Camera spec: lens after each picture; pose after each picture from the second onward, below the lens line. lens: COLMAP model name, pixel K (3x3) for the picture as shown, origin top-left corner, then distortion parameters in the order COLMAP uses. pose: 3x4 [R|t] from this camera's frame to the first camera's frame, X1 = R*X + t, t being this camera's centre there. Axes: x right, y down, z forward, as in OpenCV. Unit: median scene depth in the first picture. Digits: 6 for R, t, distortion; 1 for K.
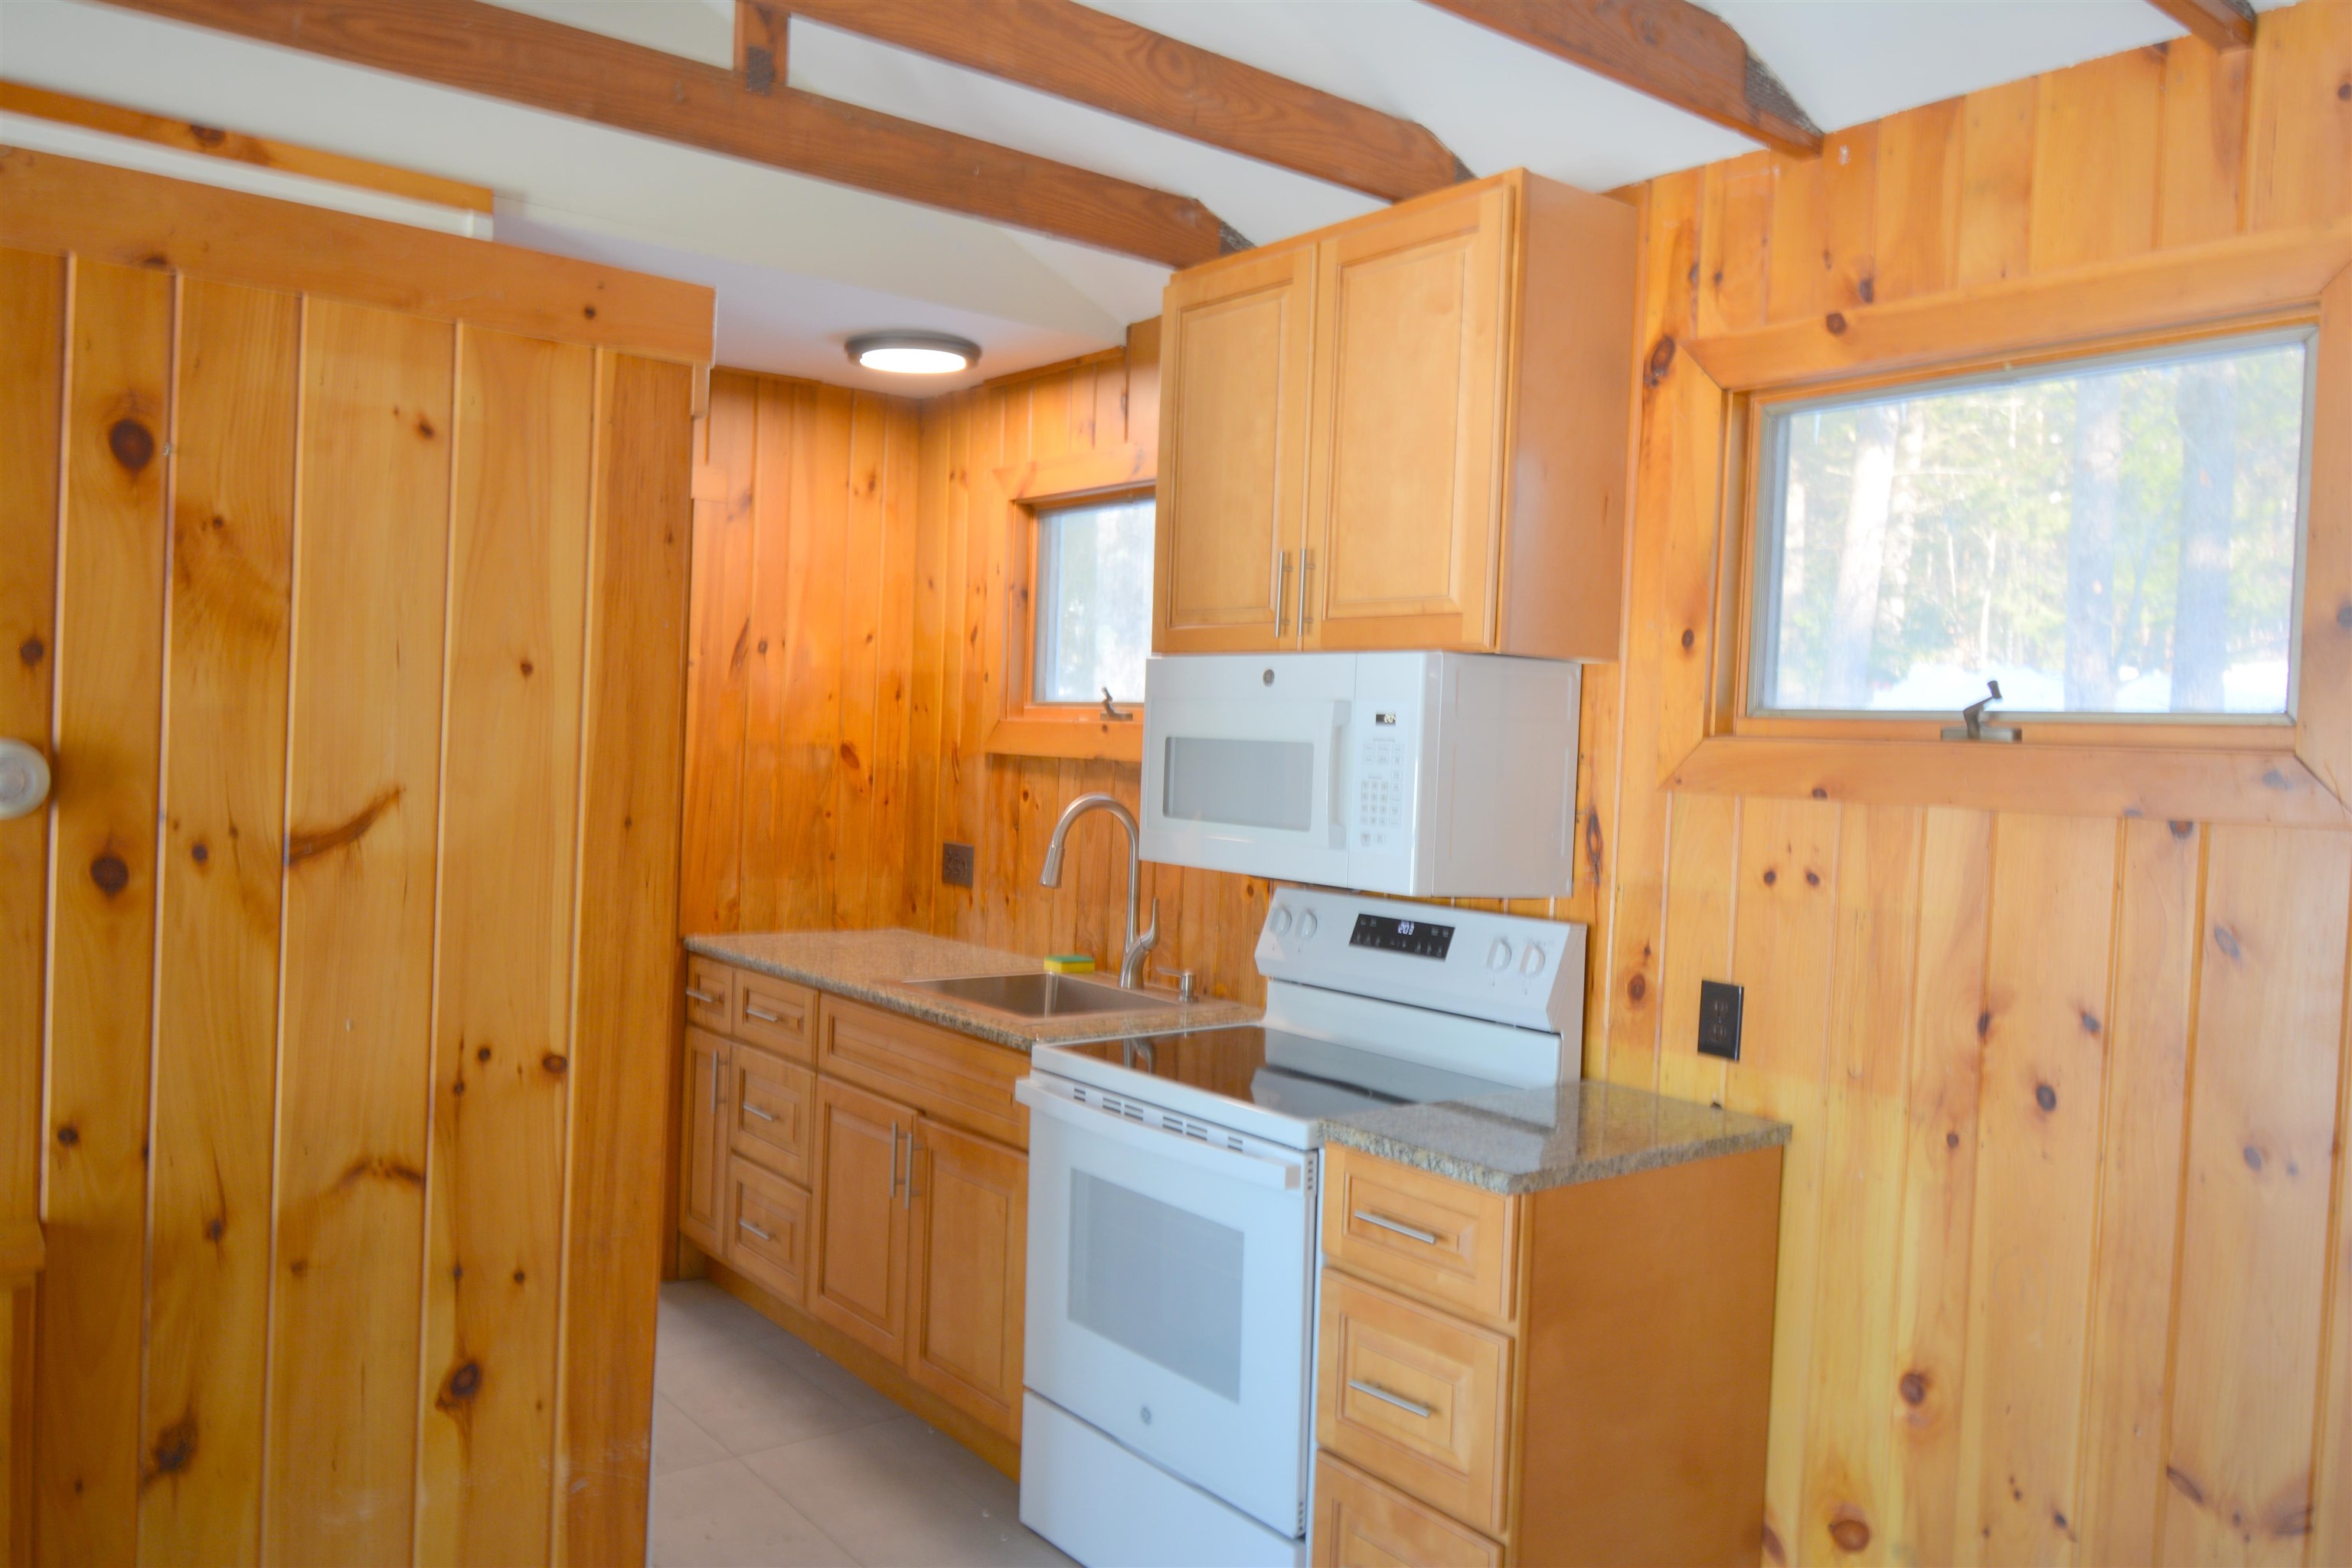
lens RADIAL K [[1741.2, 0, 1173.5], [0, 1741.2, 798.4], [0, 0, 1]] dist [0.025970, -0.048610]
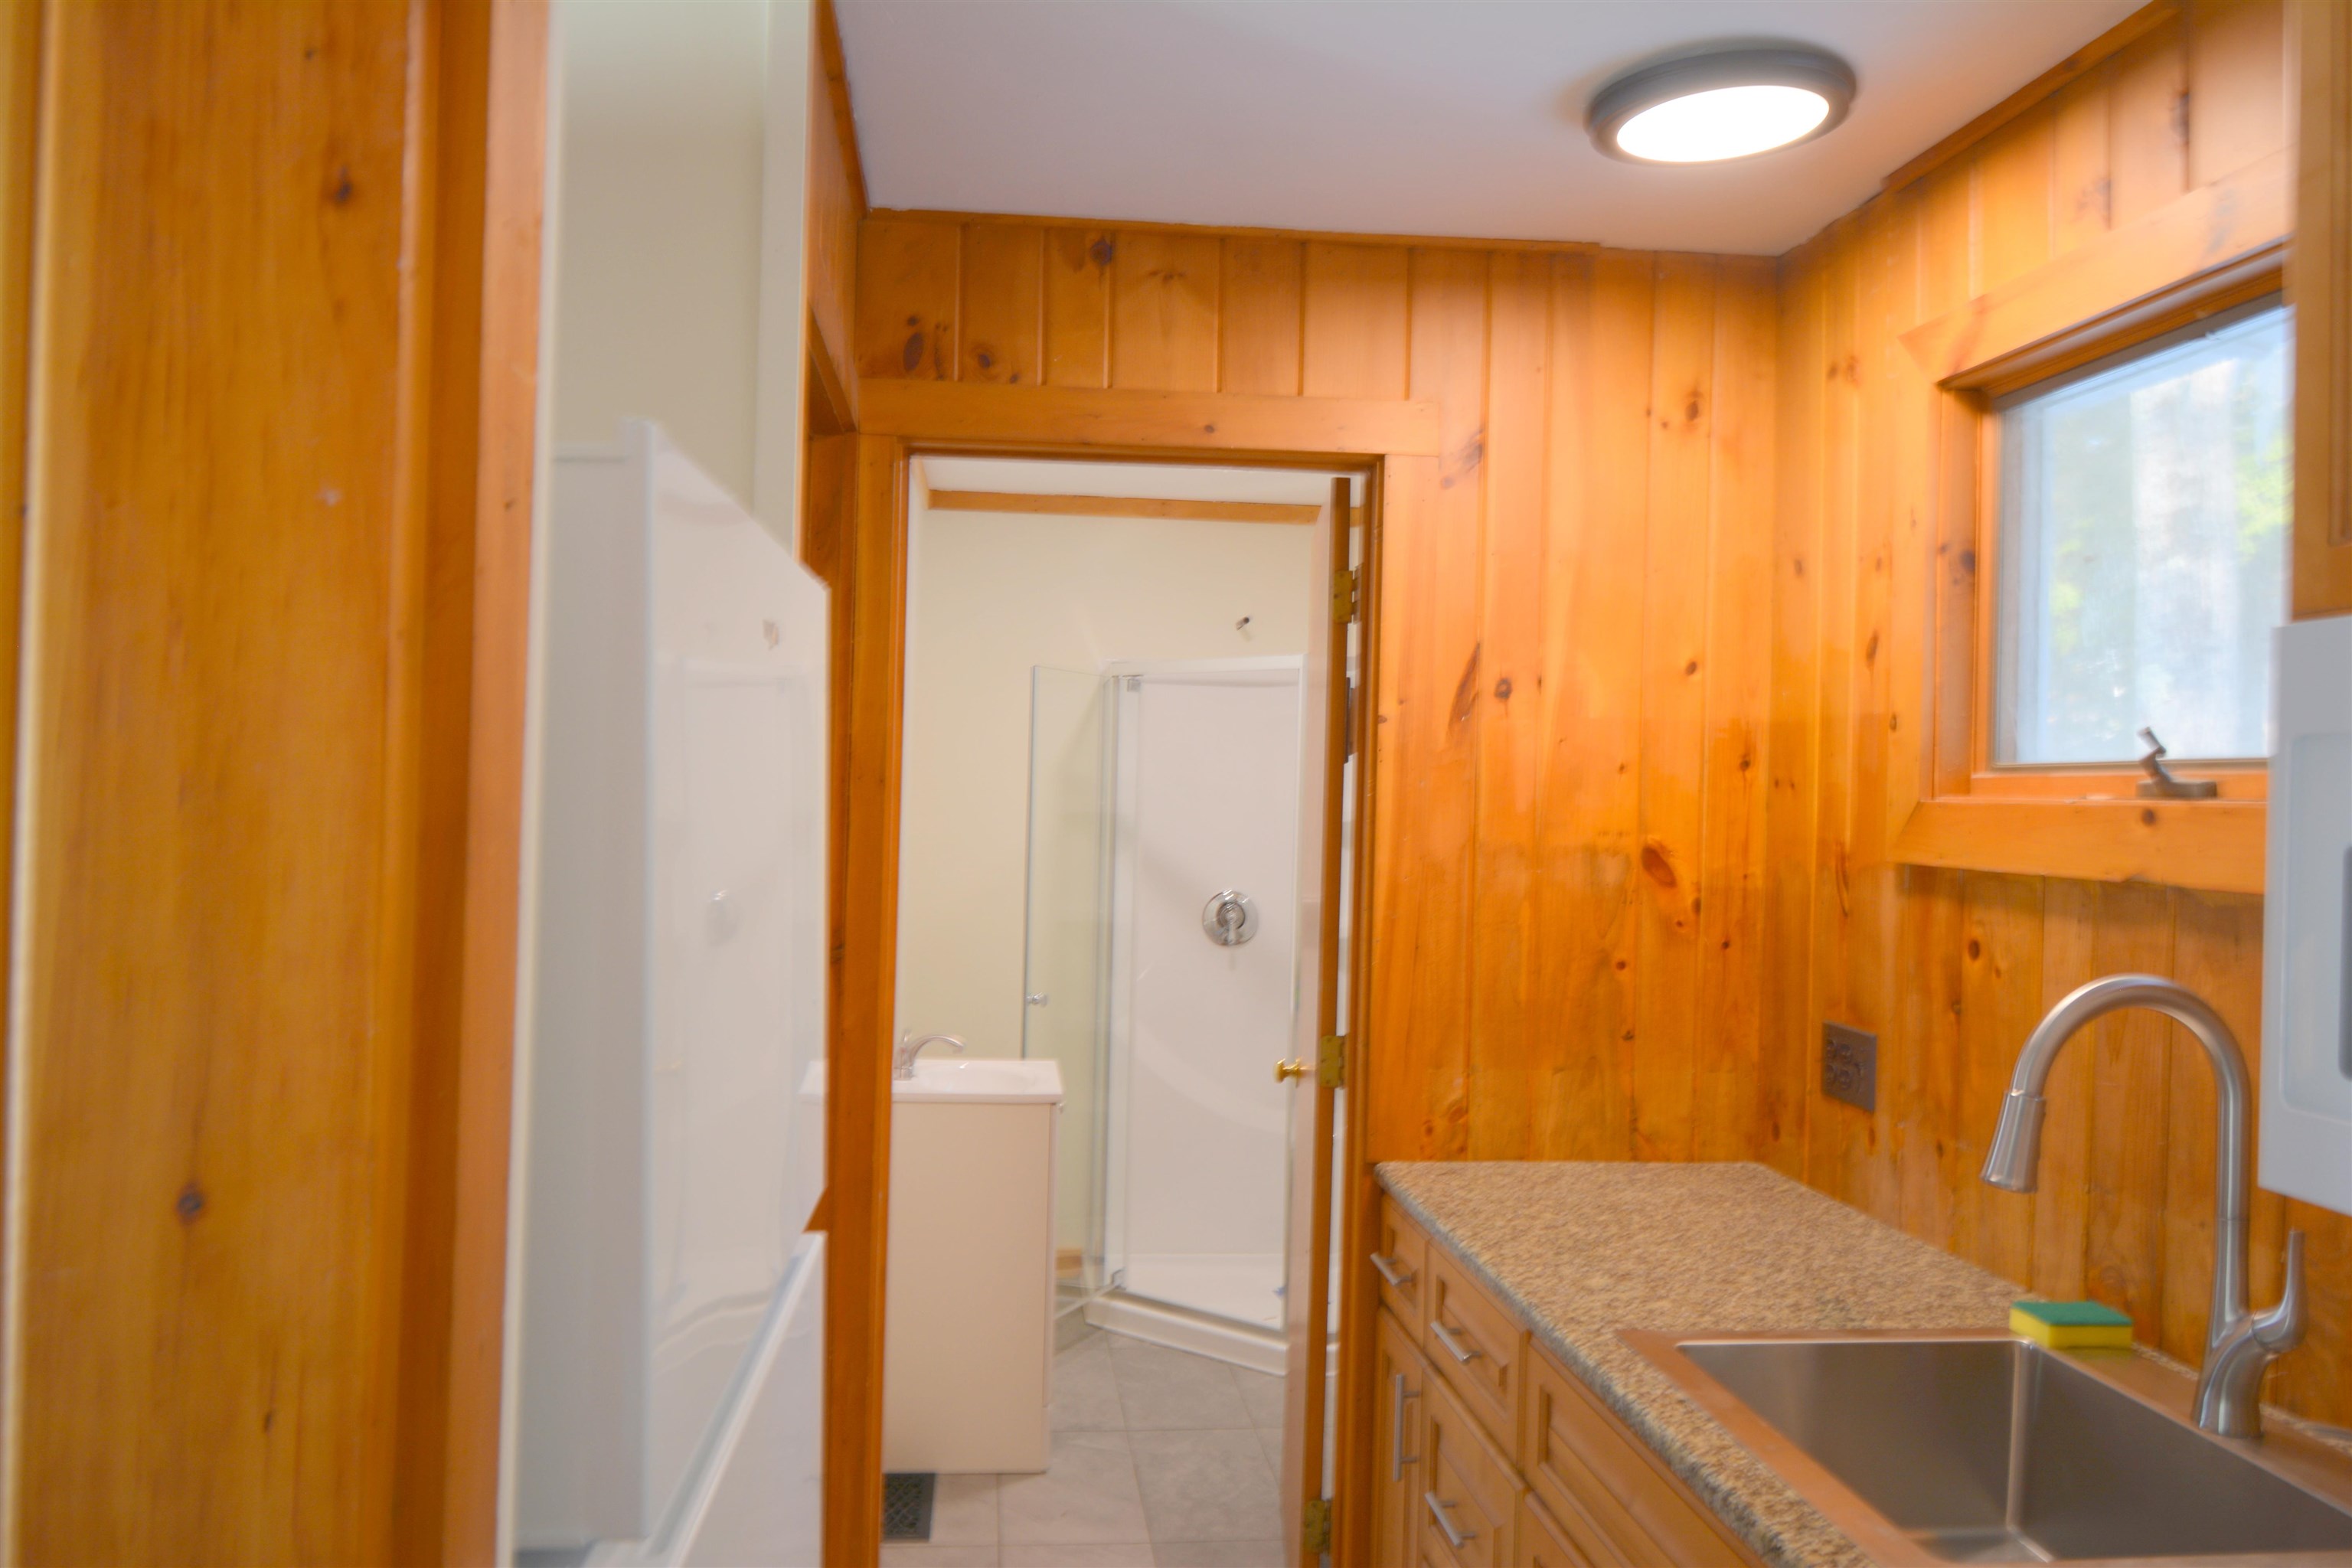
lens RADIAL K [[1741.2, 0, 1173.5], [0, 1741.2, 798.4], [0, 0, 1]] dist [0.025970, -0.048610]
pose [[0.851525, -0.018082, -0.524003, -0.015491], [-0.007248, 0.998904, -0.046250, -0.020050], [0.524265, 0.043181, 0.850460, 0.429632]]
